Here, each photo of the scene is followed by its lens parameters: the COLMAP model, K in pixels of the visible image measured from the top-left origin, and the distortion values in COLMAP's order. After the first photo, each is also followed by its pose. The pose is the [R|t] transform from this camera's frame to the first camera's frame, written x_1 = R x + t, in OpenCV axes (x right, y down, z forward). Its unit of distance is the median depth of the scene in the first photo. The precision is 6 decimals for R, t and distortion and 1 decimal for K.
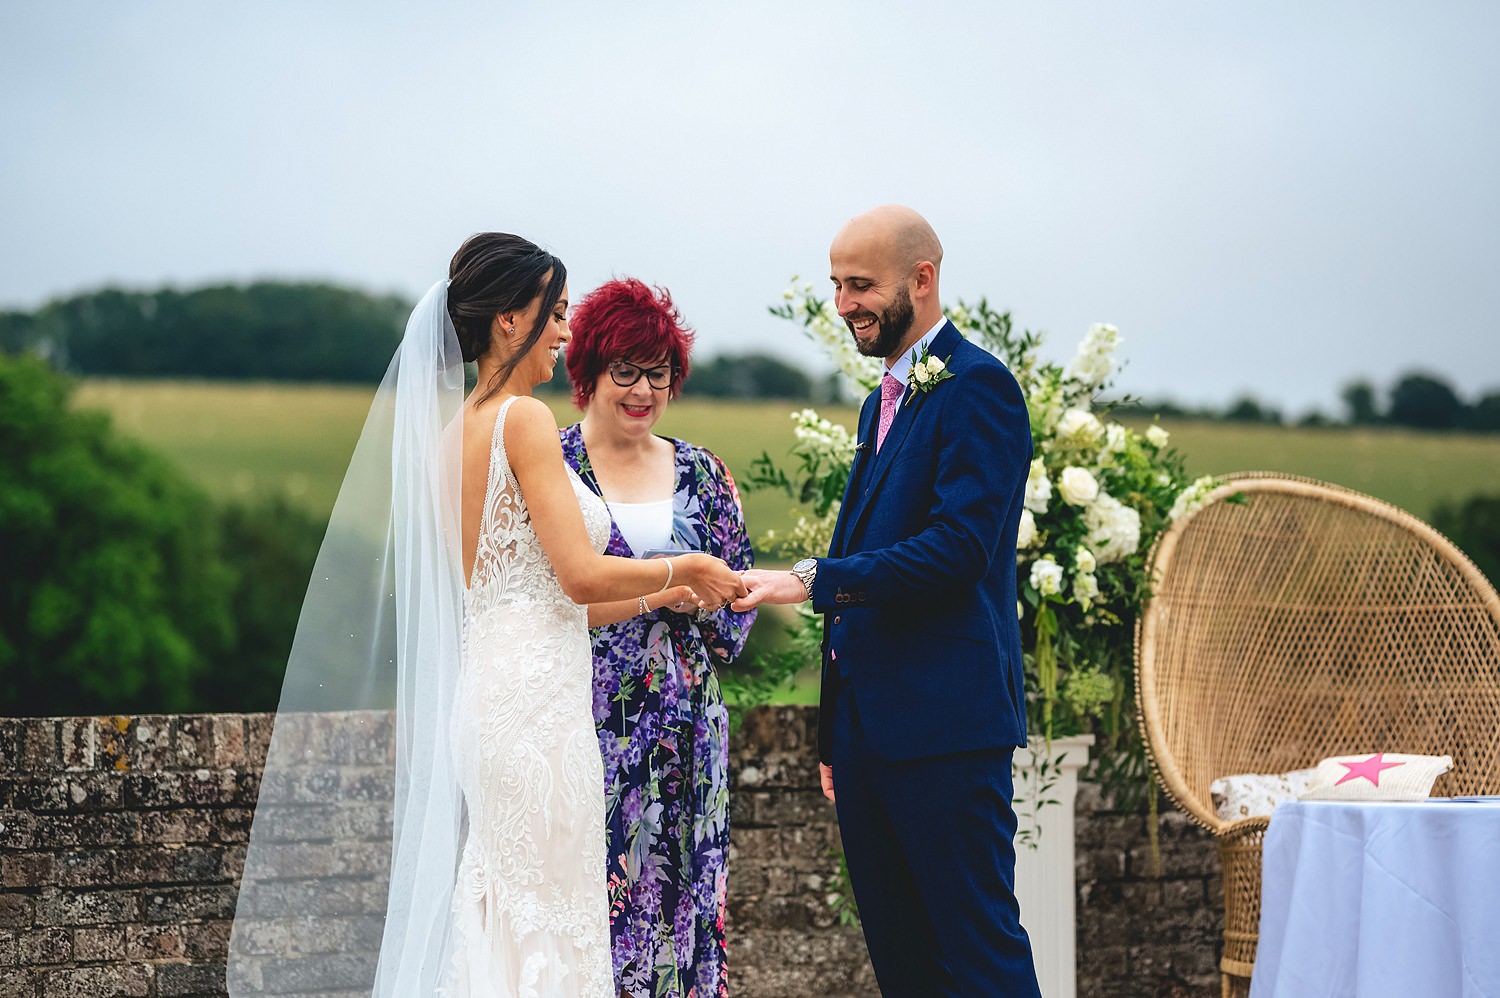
lens RADIAL K [[3336.4, 0, 750.7], [0, 3336.4, 504.2], [0, 0, 1]] dist [-0.206668, 0.000000]
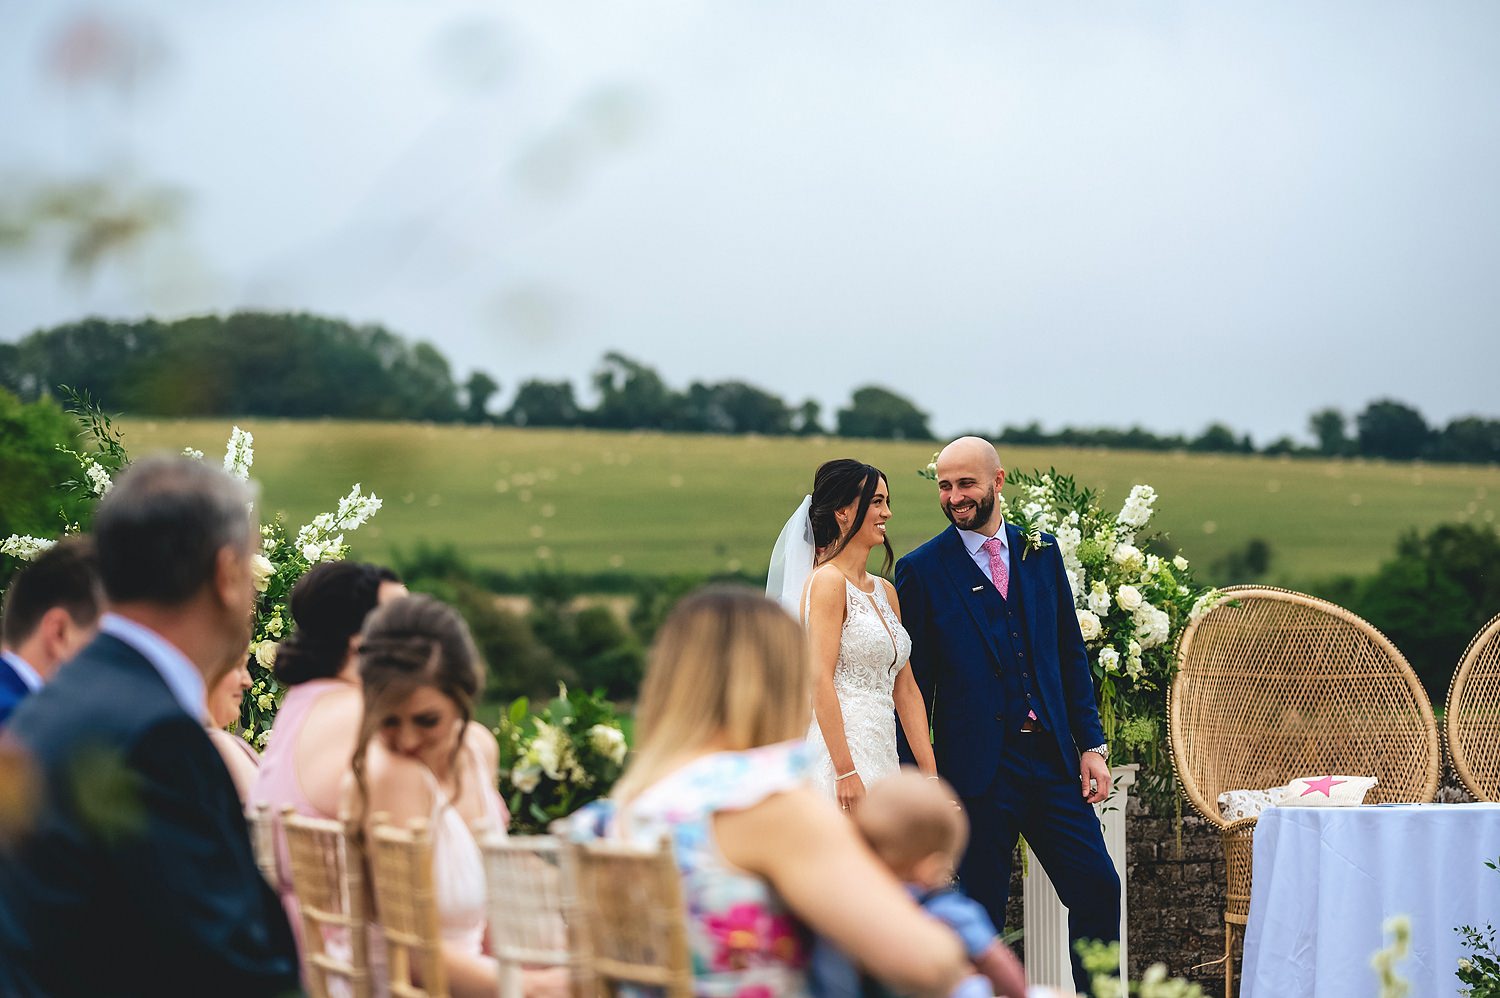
lens RADIAL K [[3336.4, 0, 747.9], [0, 3336.4, 494.8], [0, 0, 1]] dist [-0.206668, 0.000000]
pose [[0.999961, -0.003343, 0.008128, -0.085199], [0.003428, 0.999939, -0.010516, -0.036645], [-0.008092, 0.010544, 0.999912, -0.496821]]
